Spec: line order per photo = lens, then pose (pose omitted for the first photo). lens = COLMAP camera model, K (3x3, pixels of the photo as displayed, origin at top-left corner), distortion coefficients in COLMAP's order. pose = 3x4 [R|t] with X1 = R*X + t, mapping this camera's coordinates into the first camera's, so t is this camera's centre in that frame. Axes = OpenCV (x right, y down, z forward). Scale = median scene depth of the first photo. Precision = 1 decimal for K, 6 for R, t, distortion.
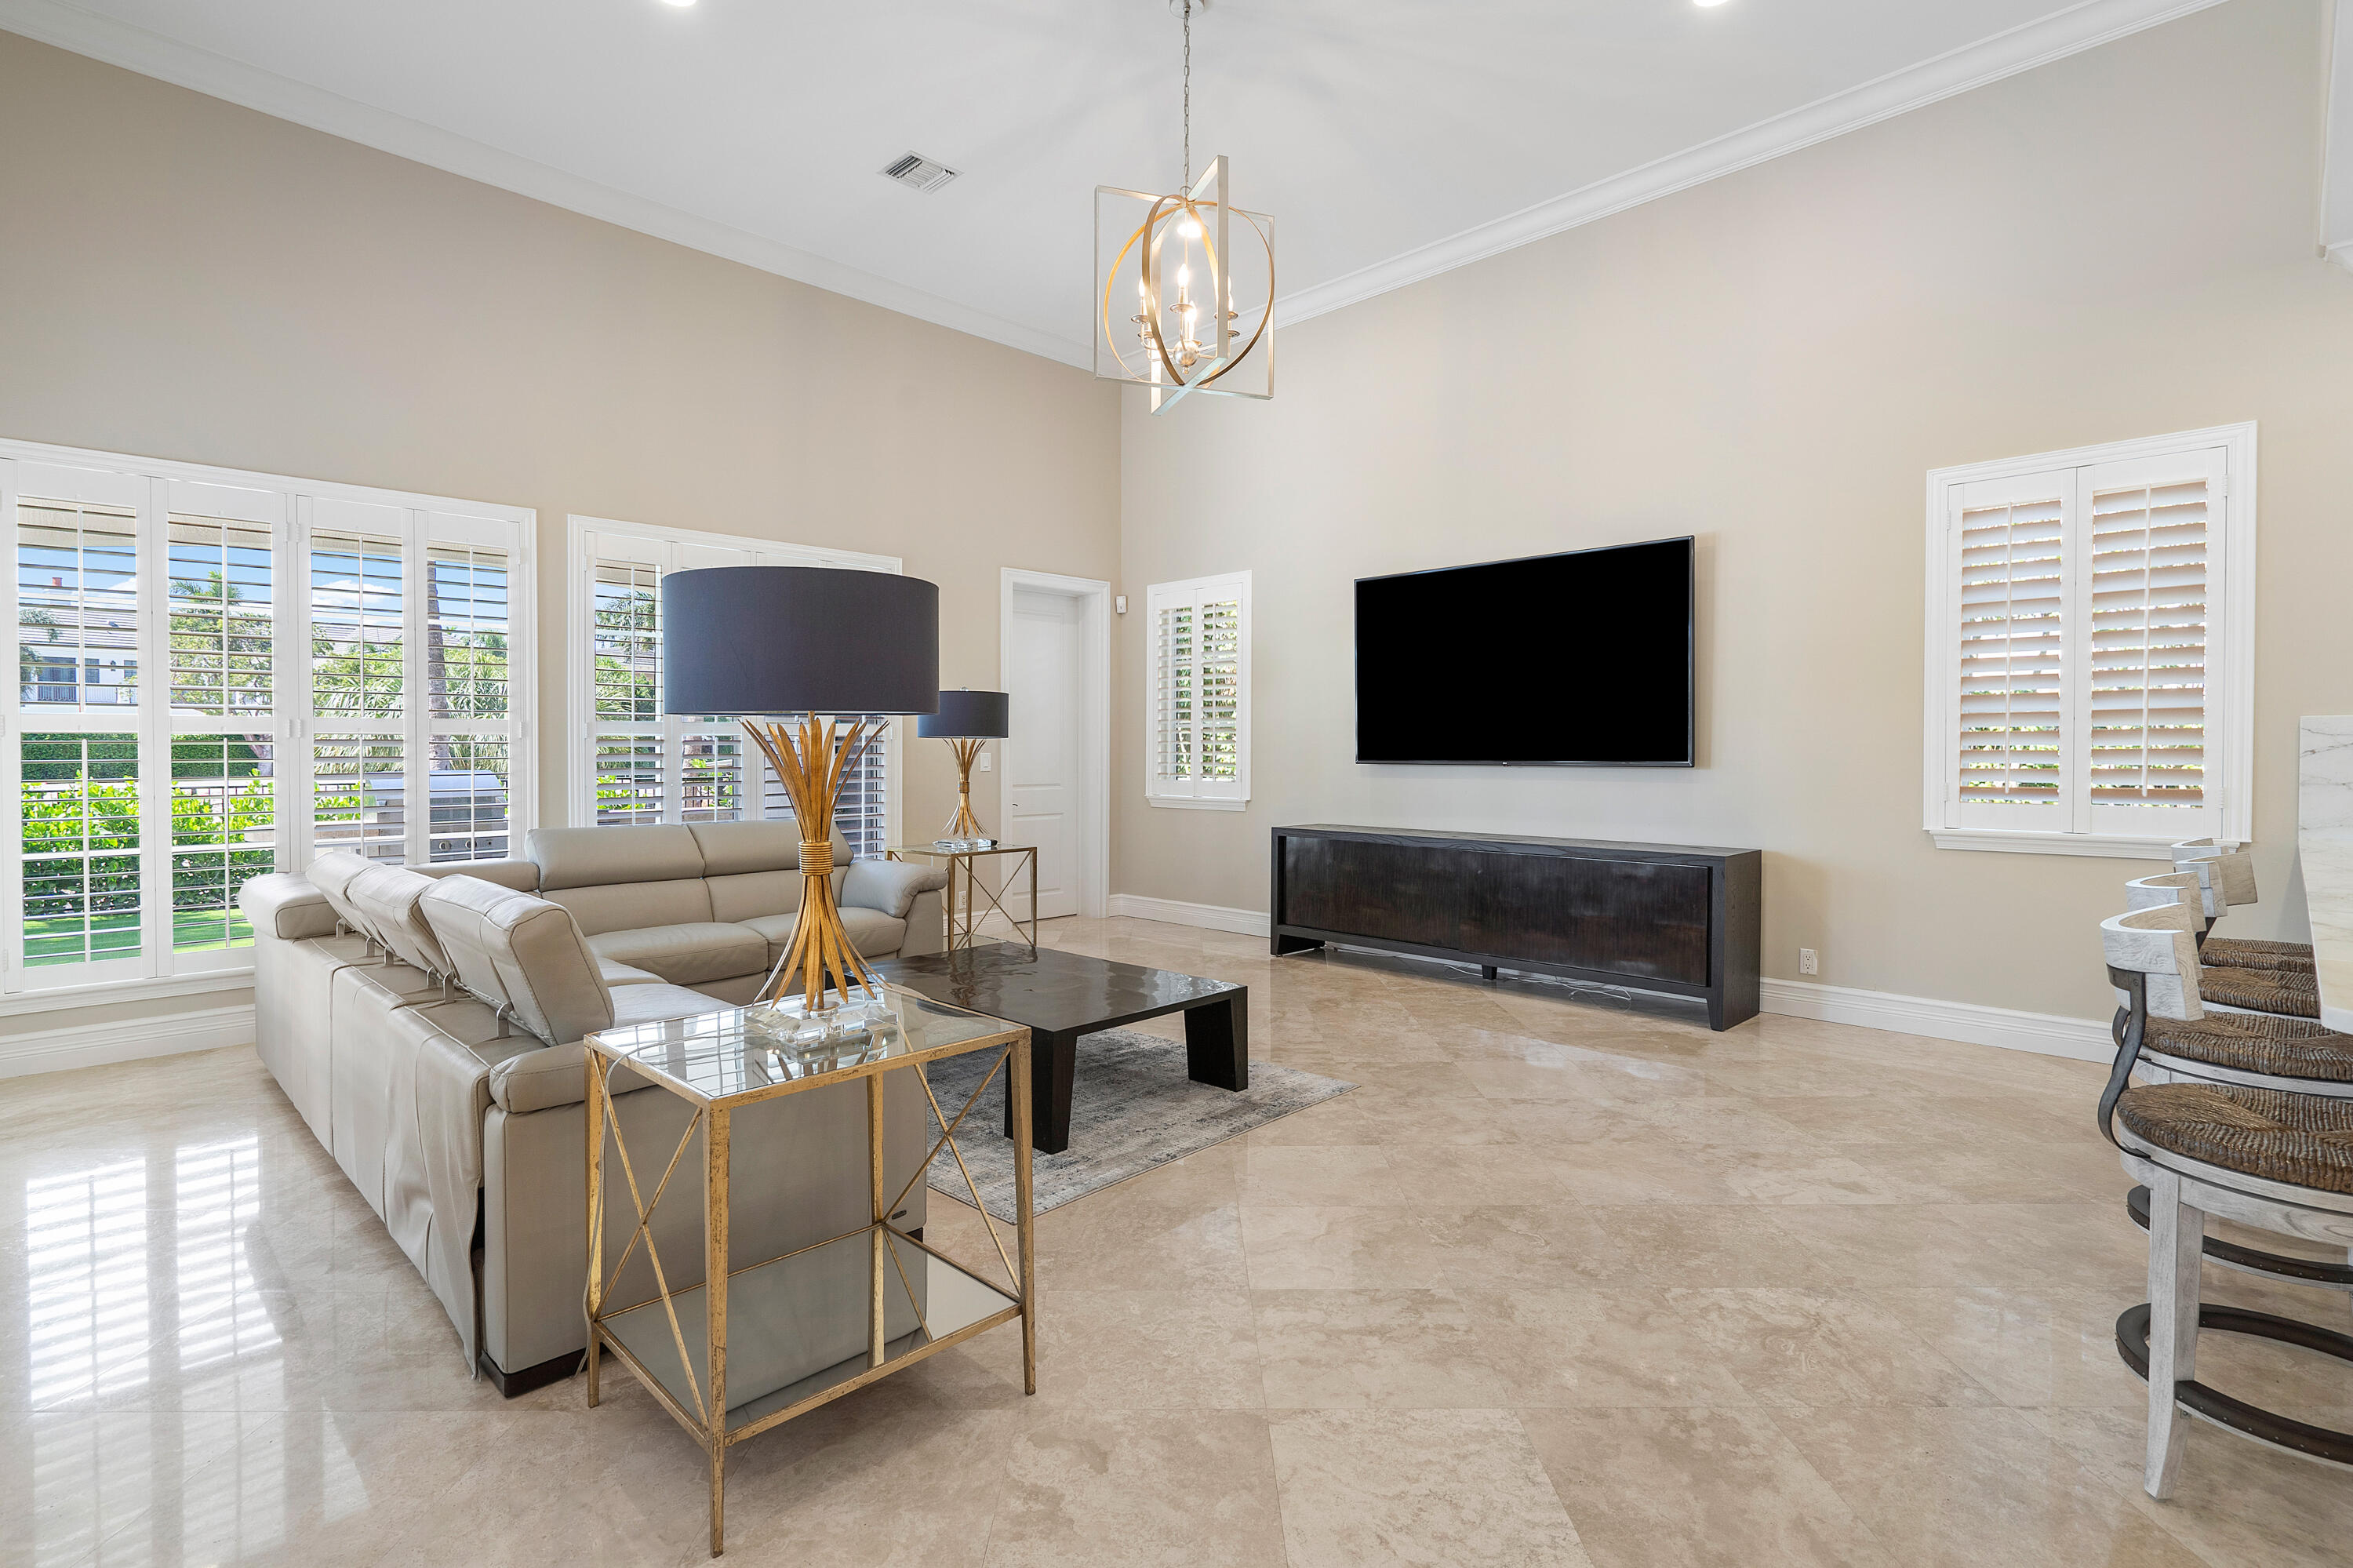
lens RADIAL K [[1102.3, 0, 1184.1], [0, 1102.3, 777.6], [0, 0, 1]] dist [-0.003805, 0.003320]
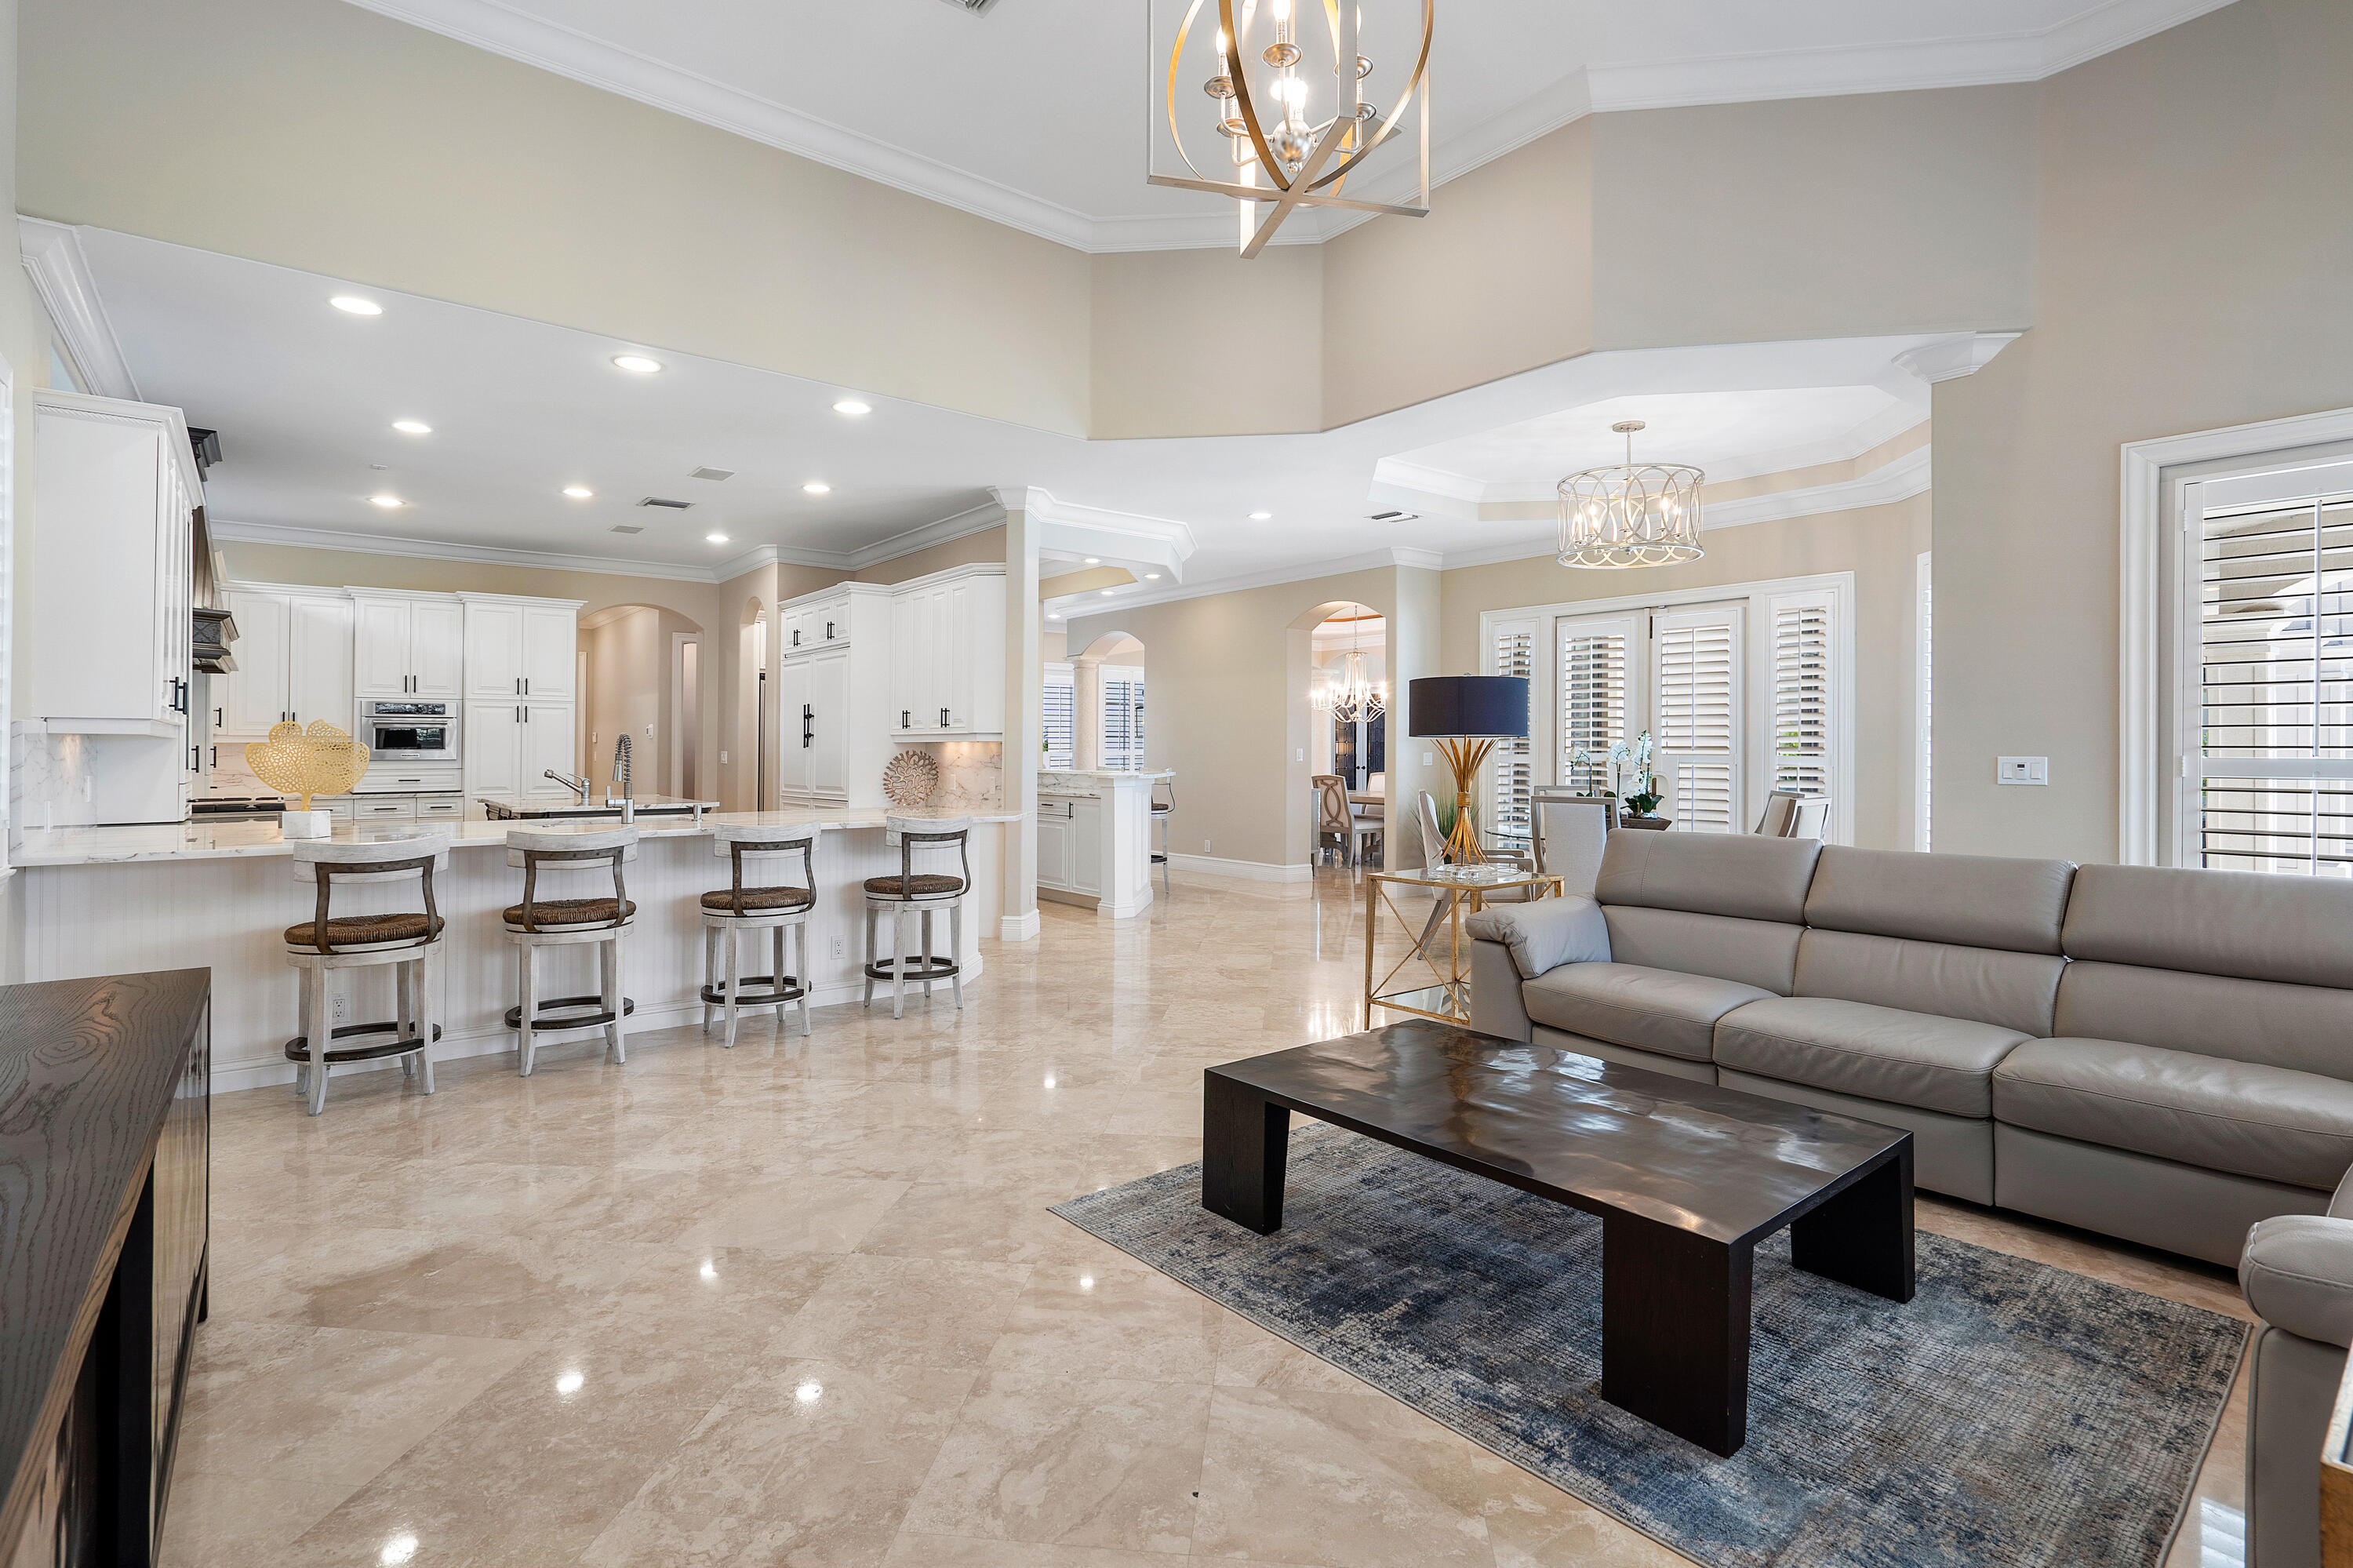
lens RADIAL K [[1102.3, 0, 1196.0], [0, 1102.3, 735.1], [0, 0, 1]] dist [-0.003805, 0.003320]
pose [[-0.995334, 0.001557, 0.096477, -0.010441], [0.001942, 0.999991, 0.003890, -0.040180], [-0.096470, 0.004059, -0.995328, 1.795943]]
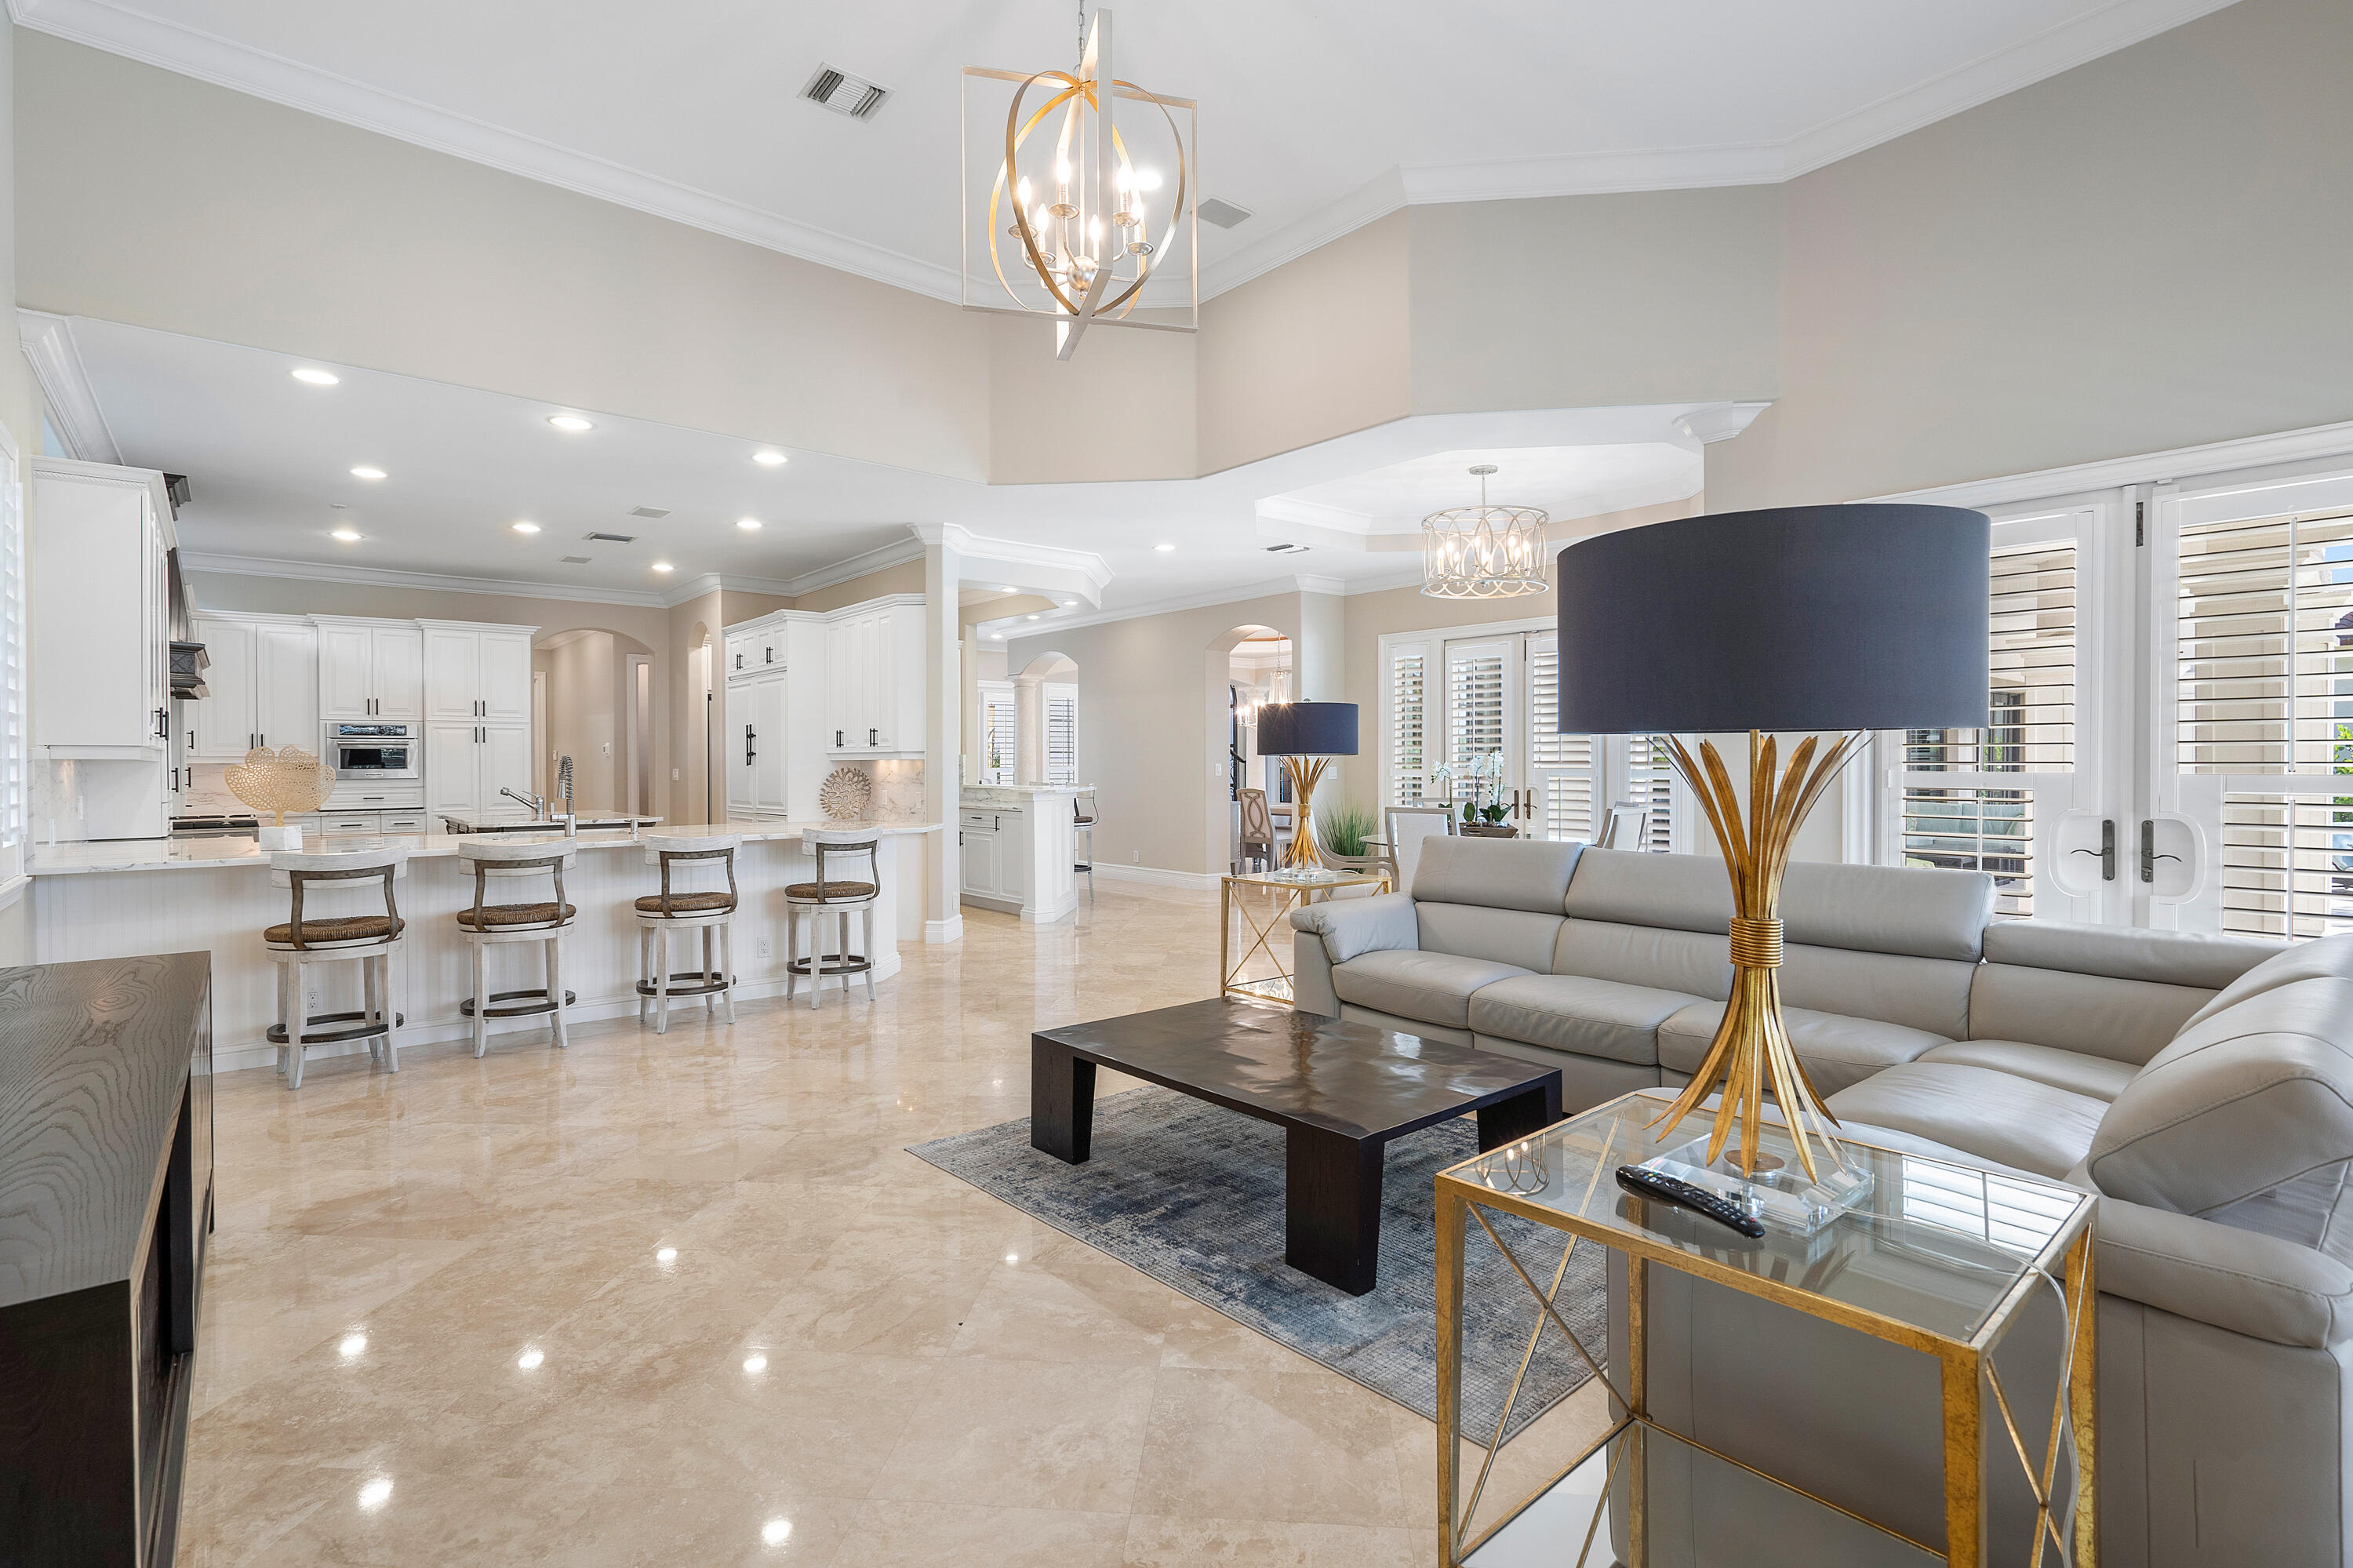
lens RADIAL K [[1102.3, 0, 1173.6], [0, 1102.3, 770.2], [0, 0, 1]] dist [-0.003805, 0.003320]
pose [[-0.995980, 0.004889, 0.089445, -0.143608], [0.007045, 0.999692, 0.023804, -0.048228], [-0.089301, 0.024338, -0.995707, 1.942102]]
